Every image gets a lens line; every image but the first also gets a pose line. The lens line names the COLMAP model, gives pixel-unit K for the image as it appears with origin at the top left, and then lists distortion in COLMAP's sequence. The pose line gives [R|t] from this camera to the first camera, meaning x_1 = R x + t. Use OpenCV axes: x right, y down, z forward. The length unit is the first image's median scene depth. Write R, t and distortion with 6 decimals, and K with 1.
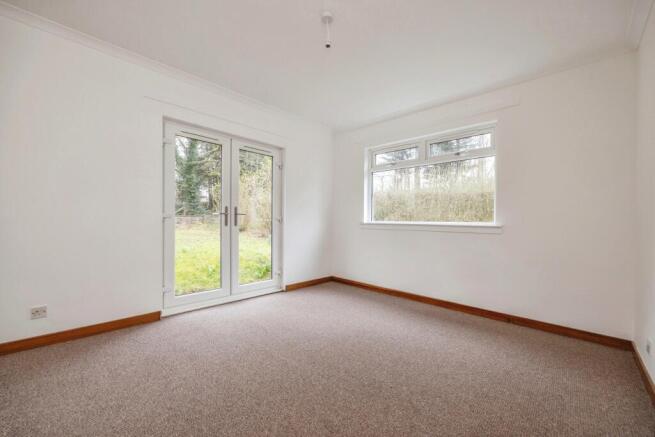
lens RADIAL K [[259.8, 0, 328.9], [0, 259.8, 221.1], [0, 0, 1]] dist [0.000446, 0.000041]
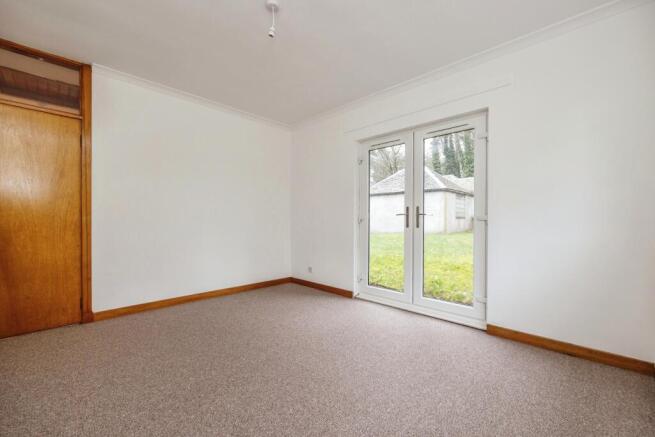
lens RADIAL K [[271.0, 0, 327.6], [0, 271.0, 226.7], [0, 0, 1]] dist [0.001278, 0.000097]
pose [[0.000360, 0.003988, -0.999992, 0.573911], [-0.008052, 0.999960, 0.003985, 0.013337], [0.999968, 0.008051, 0.000392, 0.705319]]
